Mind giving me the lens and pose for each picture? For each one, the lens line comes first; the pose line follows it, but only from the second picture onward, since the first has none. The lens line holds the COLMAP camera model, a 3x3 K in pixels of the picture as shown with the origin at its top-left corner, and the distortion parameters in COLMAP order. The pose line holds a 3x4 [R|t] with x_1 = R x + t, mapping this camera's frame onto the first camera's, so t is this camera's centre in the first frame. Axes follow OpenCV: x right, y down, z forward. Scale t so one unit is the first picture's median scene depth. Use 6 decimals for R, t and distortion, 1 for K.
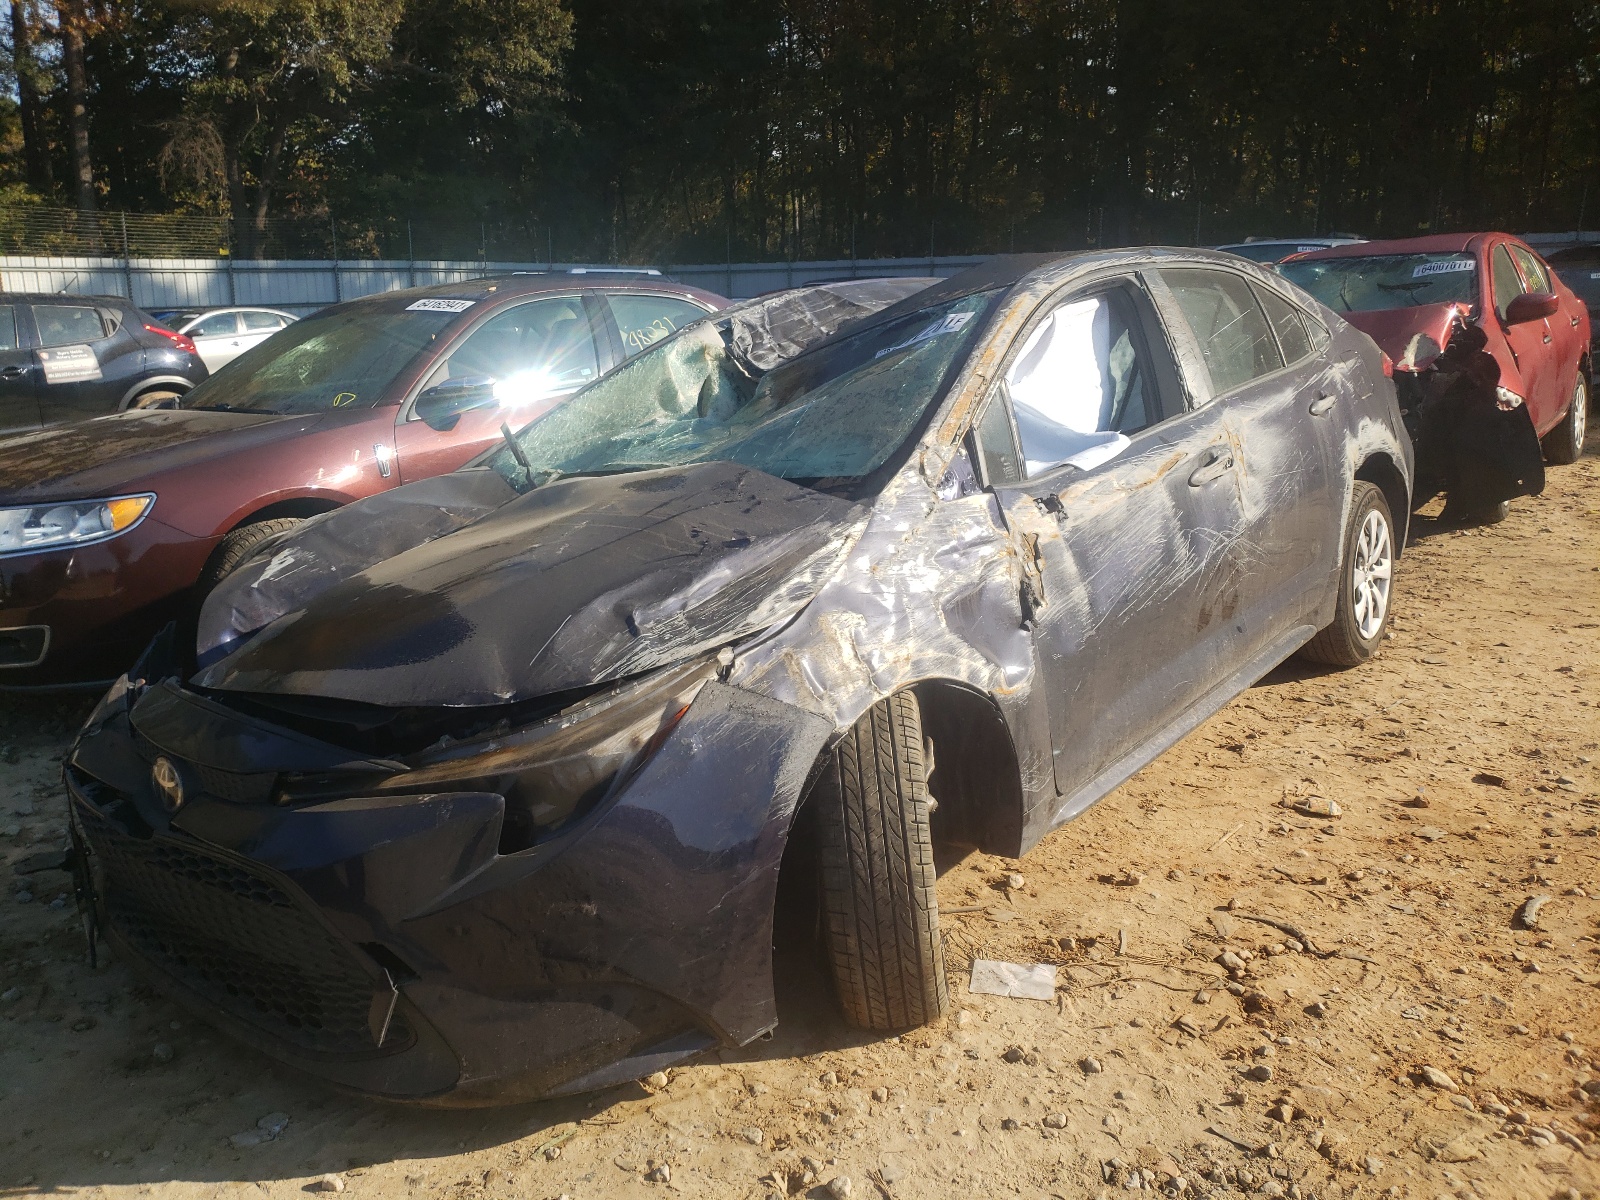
lens RADIAL K [[1200.1, 0, 740.1], [0, 1200.1, 598.4], [0, 0, 1]] dist [0.048616, -0.000300]
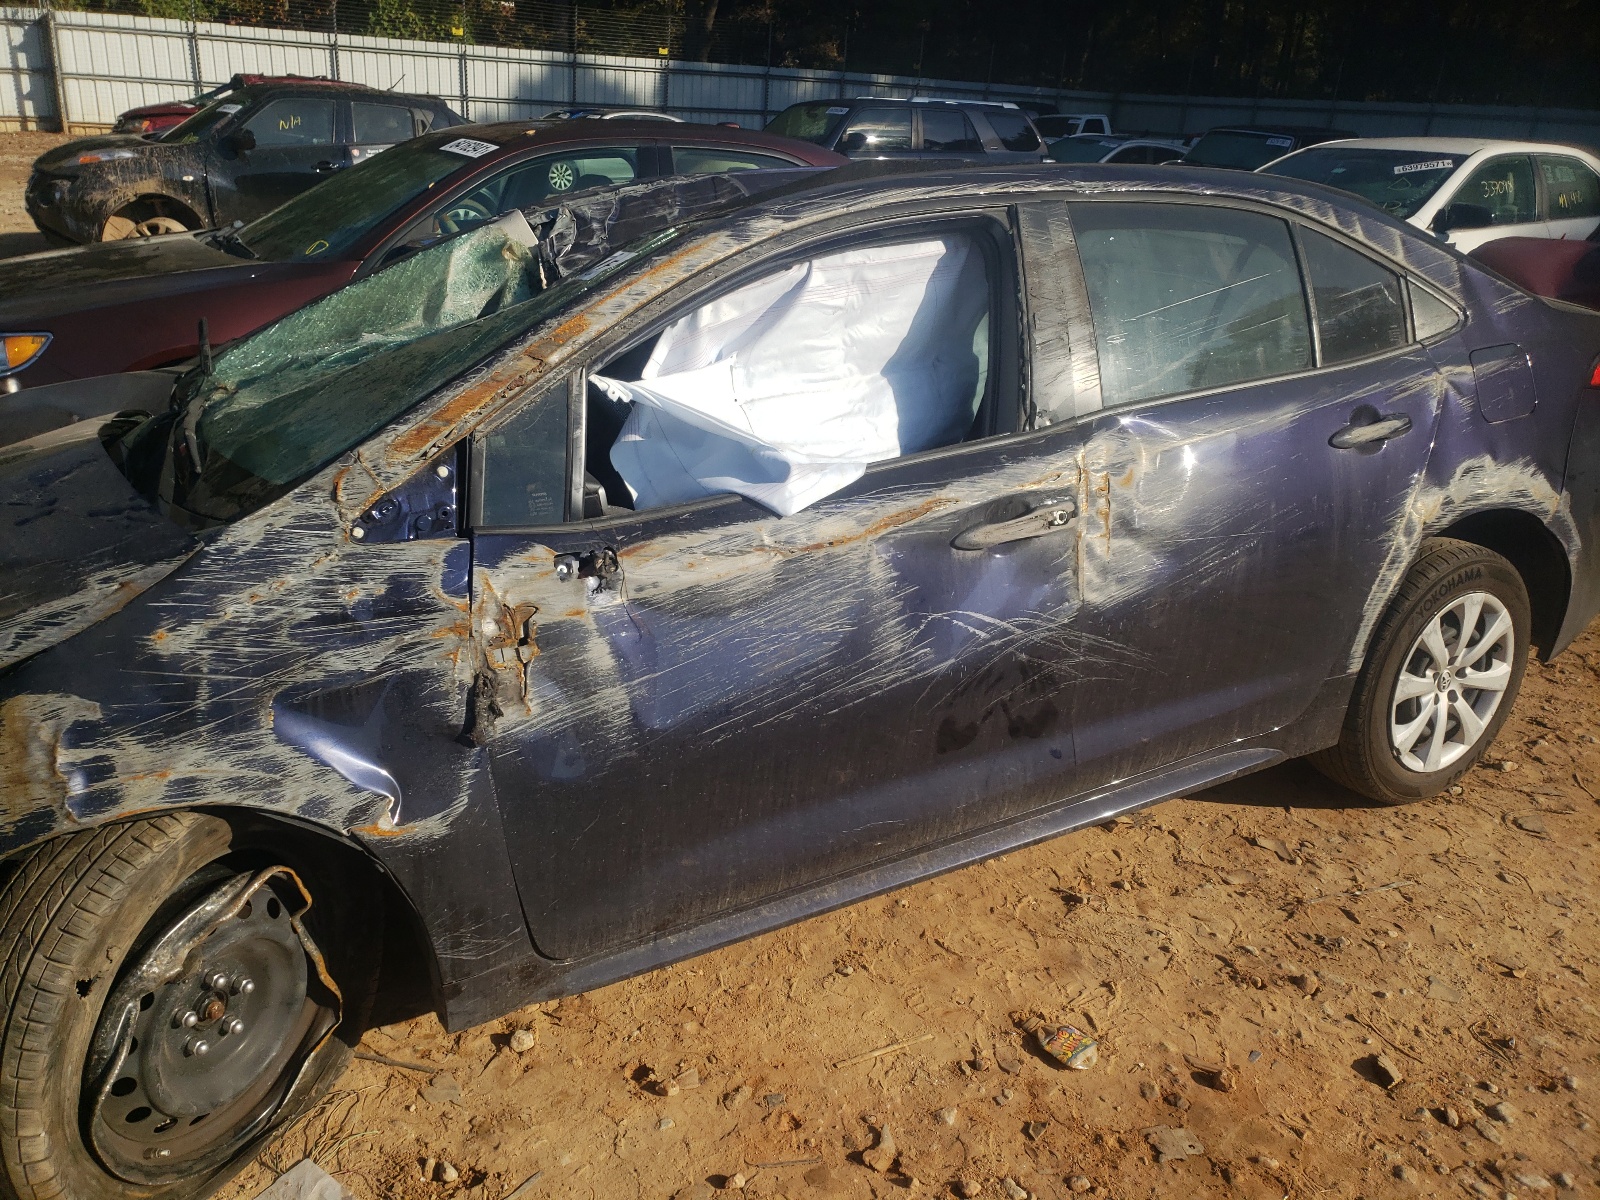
lens RADIAL K [[1200.1, 0, 740.1], [0, 1200.1, 598.4], [0, 0, 1]] dist [0.048616, -0.000300]
pose [[0.937868, 0.194683, -0.287232, 0.380824], [-0.154892, 0.975615, 0.155510, -0.126069], [0.310504, -0.101358, 0.945153, 0.271711]]
